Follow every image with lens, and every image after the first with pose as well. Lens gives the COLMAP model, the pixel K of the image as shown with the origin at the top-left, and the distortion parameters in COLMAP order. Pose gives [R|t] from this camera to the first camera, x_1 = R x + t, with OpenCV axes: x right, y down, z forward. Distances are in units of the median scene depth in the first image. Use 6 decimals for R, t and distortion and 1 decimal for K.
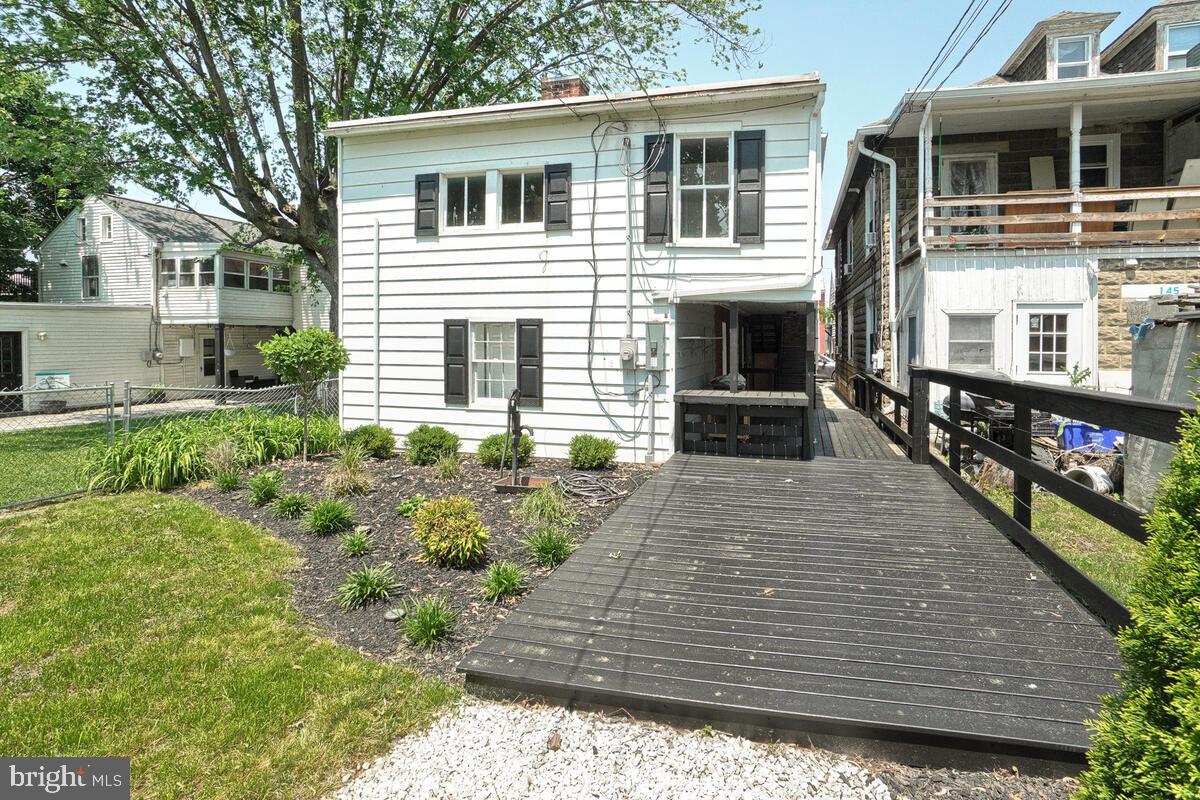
lens RADIAL K [[585.5, 0, 636.0], [0, 585.5, 345.9], [0, 0, 1]] dist [-0.068391, 0.038349]
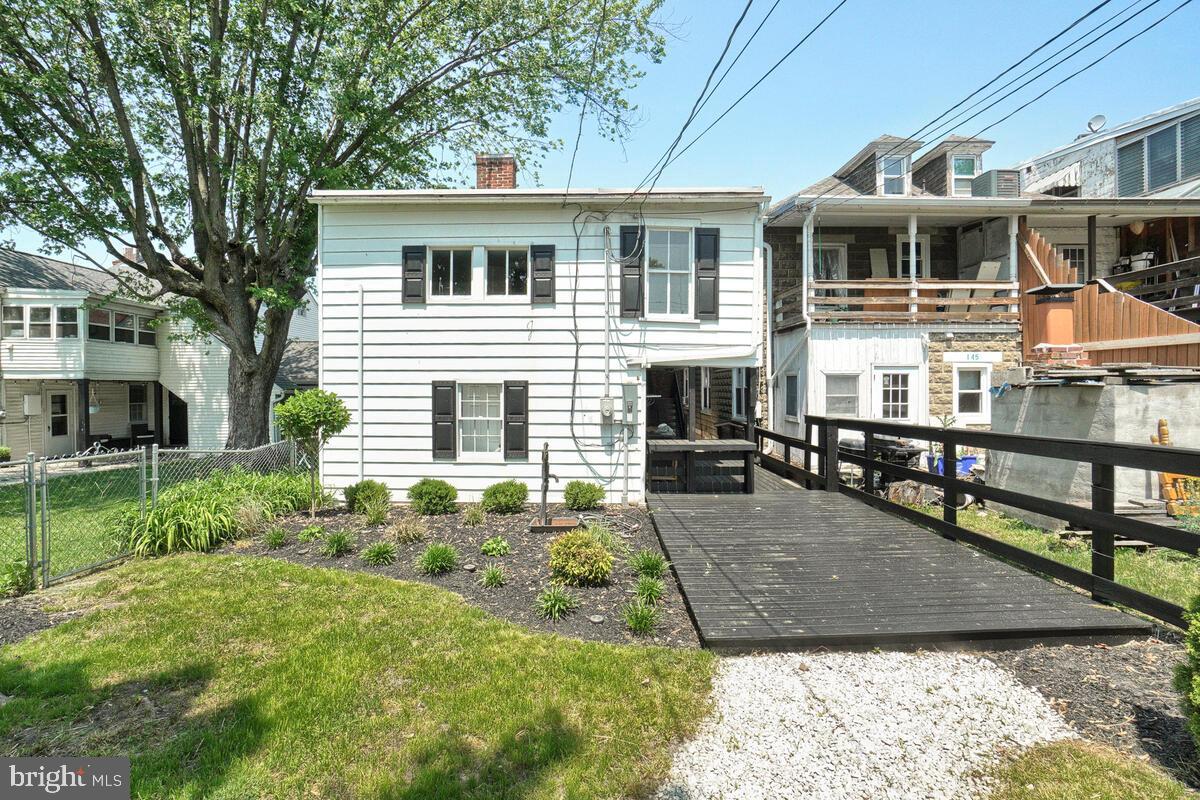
lens RADIAL K [[578.6, 0, 578.7], [0, 578.6, 389.4], [0, 0, 1]] dist [-0.061647, 0.026860]
pose [[0.974776, -0.005474, 0.223118, -0.308911], [0.007286, 0.999947, -0.007295, -0.019821], [-0.223066, 0.008736, 0.974764, -0.113358]]
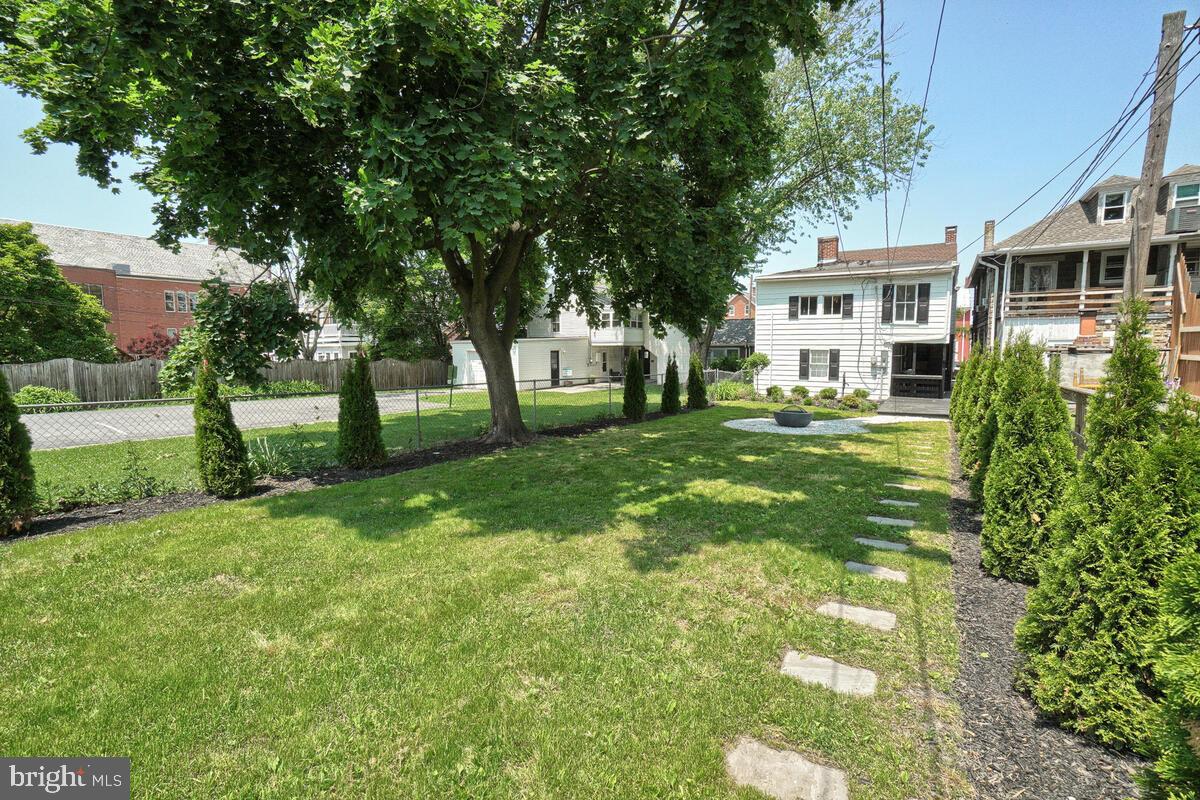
lens RADIAL K [[551.6, 0, 592.1], [0, 551.6, 400.1], [0, 0, 1]] dist [-0.057808, 0.021556]
pose [[0.953084, 0.021984, -0.301906, -0.491759], [0.004825, 0.996129, 0.087766, -0.036506], [0.302667, -0.085105, 0.949289, -1.860550]]
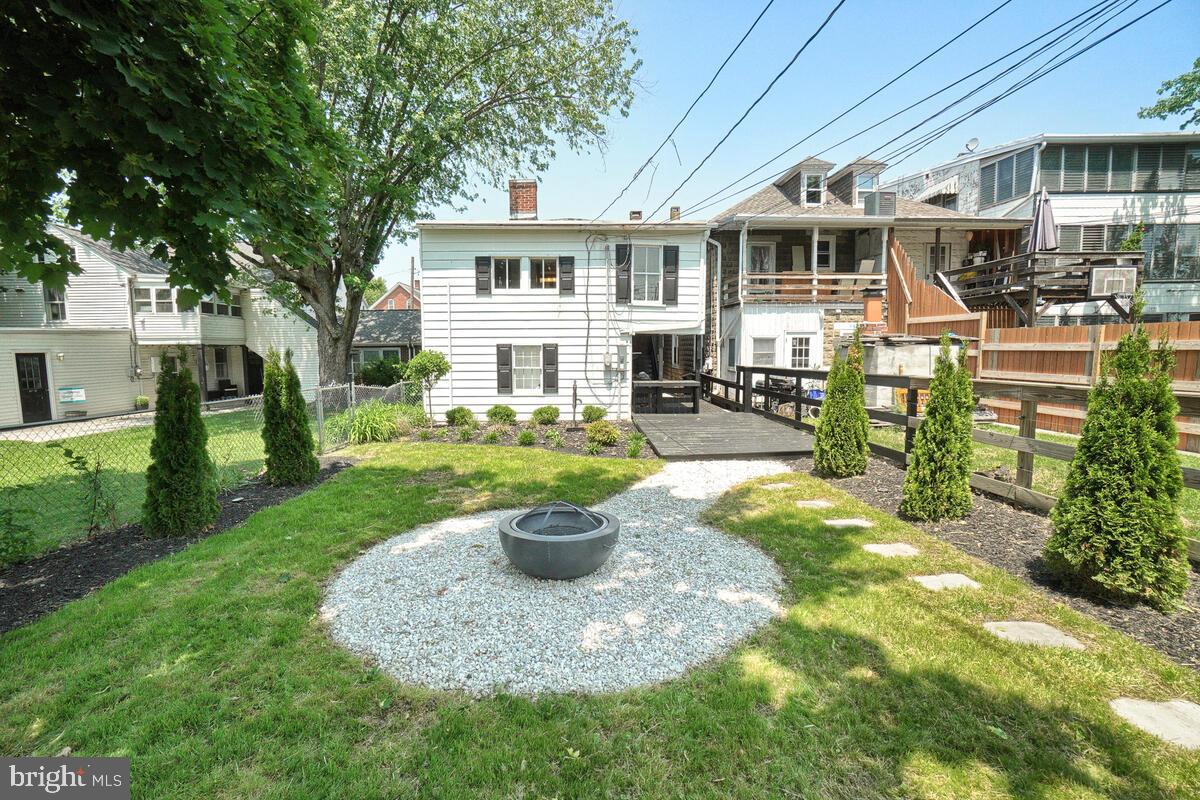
lens RADIAL K [[551.6, 0, 592.1], [0, 551.6, 400.1], [0, 0, 1]] dist [-0.057808, 0.021556]
pose [[0.960695, -0.035583, 0.275315, -0.520594], [0.012415, 0.996266, 0.085442, -0.016051], [-0.277328, -0.078665, 0.957550, -0.649424]]
